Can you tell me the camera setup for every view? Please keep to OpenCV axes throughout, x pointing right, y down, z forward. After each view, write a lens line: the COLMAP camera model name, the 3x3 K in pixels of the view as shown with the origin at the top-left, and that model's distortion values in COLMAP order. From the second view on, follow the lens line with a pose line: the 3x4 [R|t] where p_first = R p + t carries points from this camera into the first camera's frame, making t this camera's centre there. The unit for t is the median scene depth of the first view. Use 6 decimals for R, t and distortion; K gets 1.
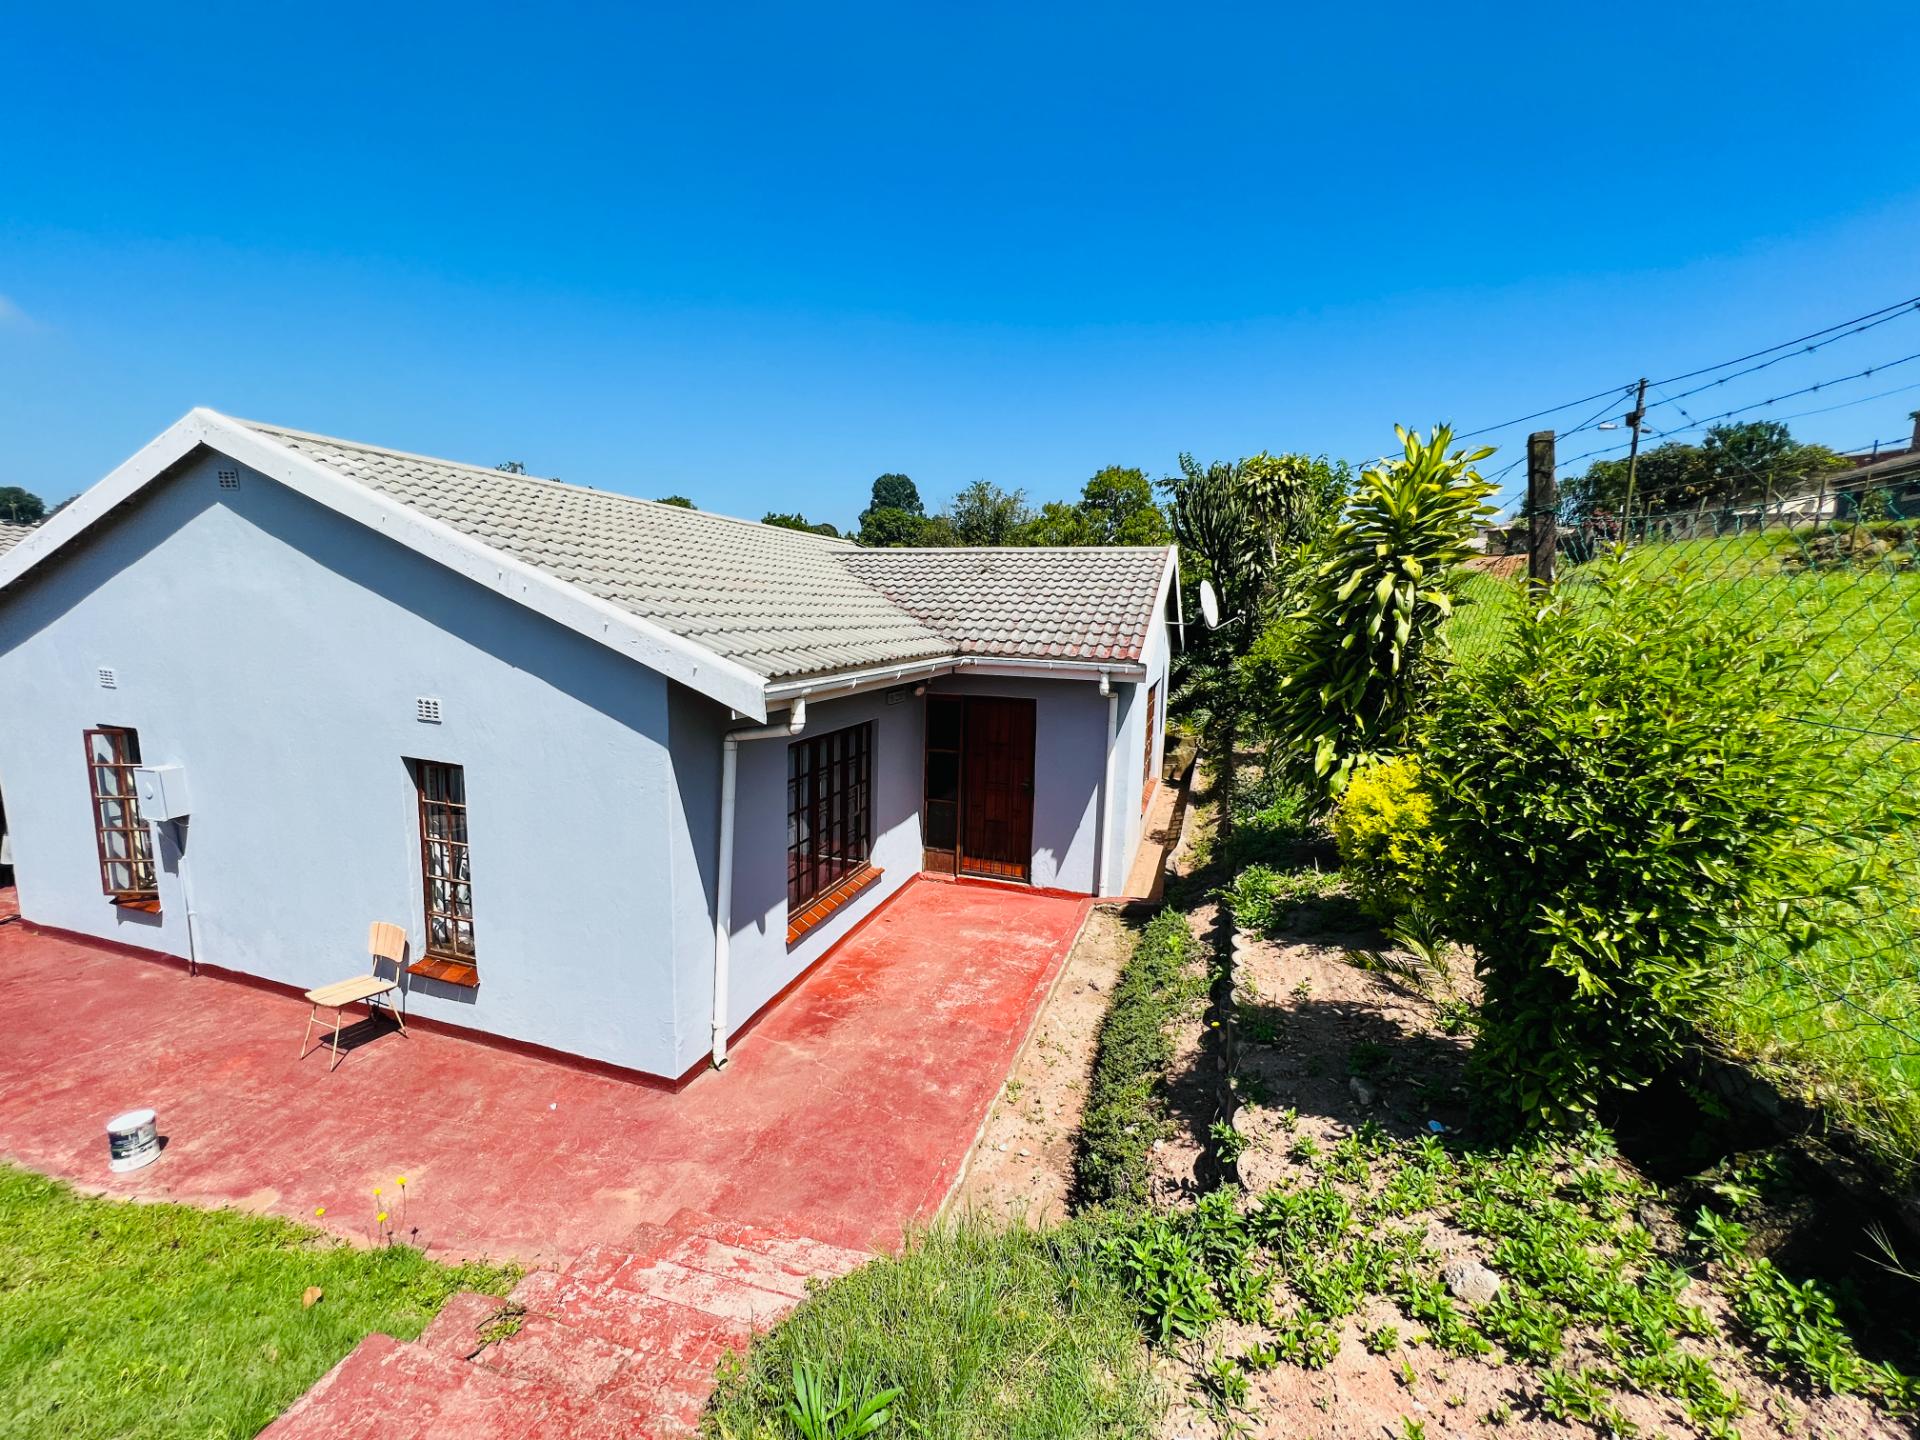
lens RADIAL K [[769.4, 0, 958.6], [0, 769.4, 715.4], [0, 0, 1]] dist [-0.003831, 0.001214]
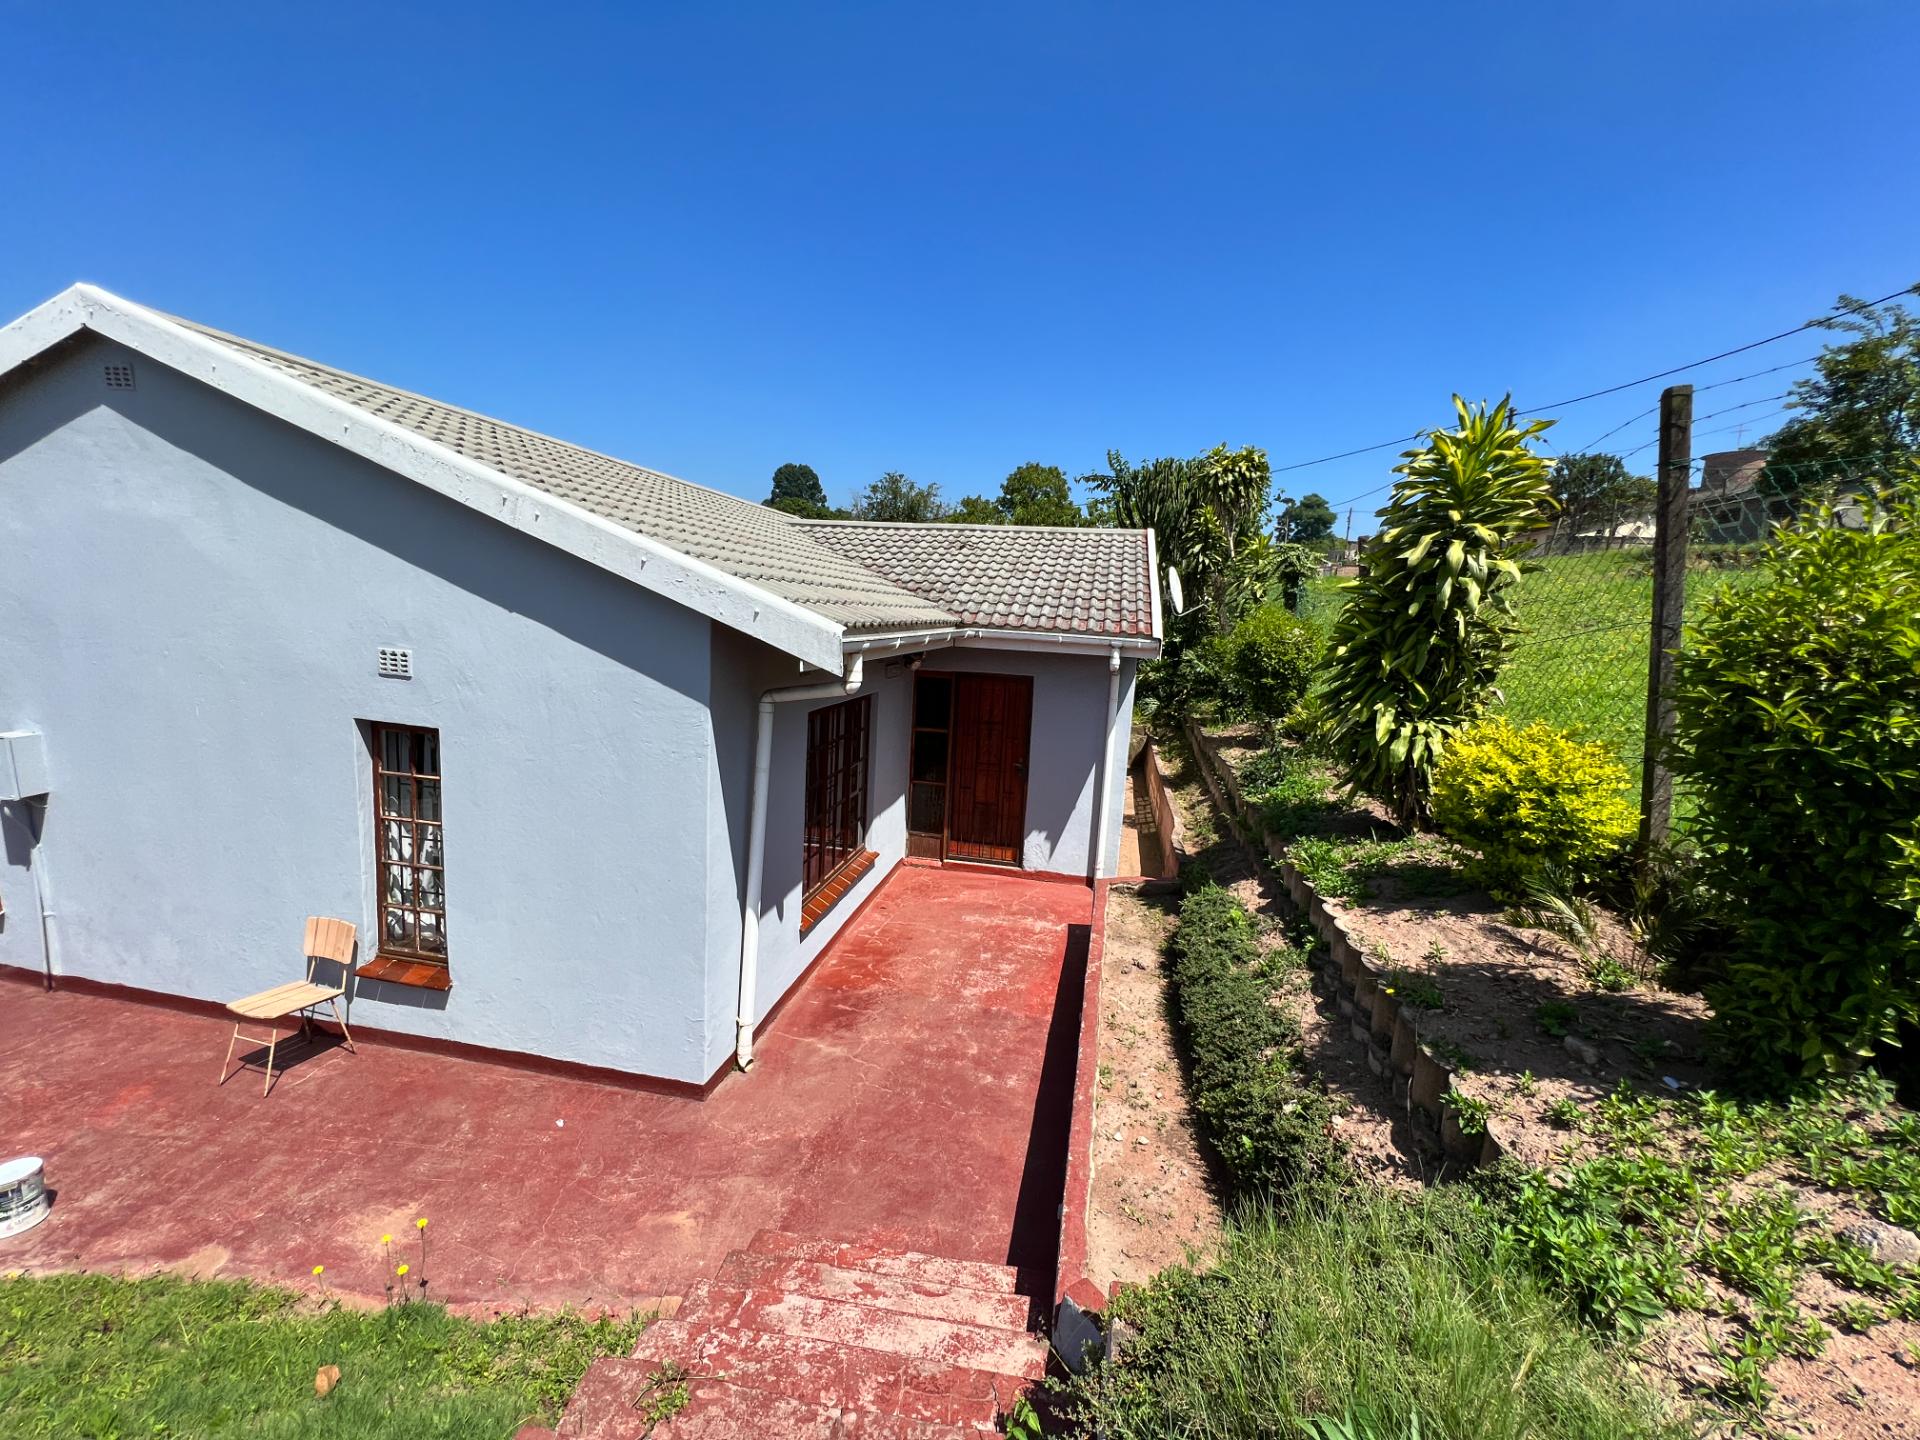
lens RADIAL K [[769.4, 0, 958.6], [0, 769.4, 715.3], [0, 0, 1]] dist [-0.003831, 0.001214]
pose [[0.991284, 0.010434, 0.131325, -0.192629], [-0.010856, 0.999938, 0.002499, 0.043266], [-0.131291, -0.003902, 0.991336, 0.086344]]
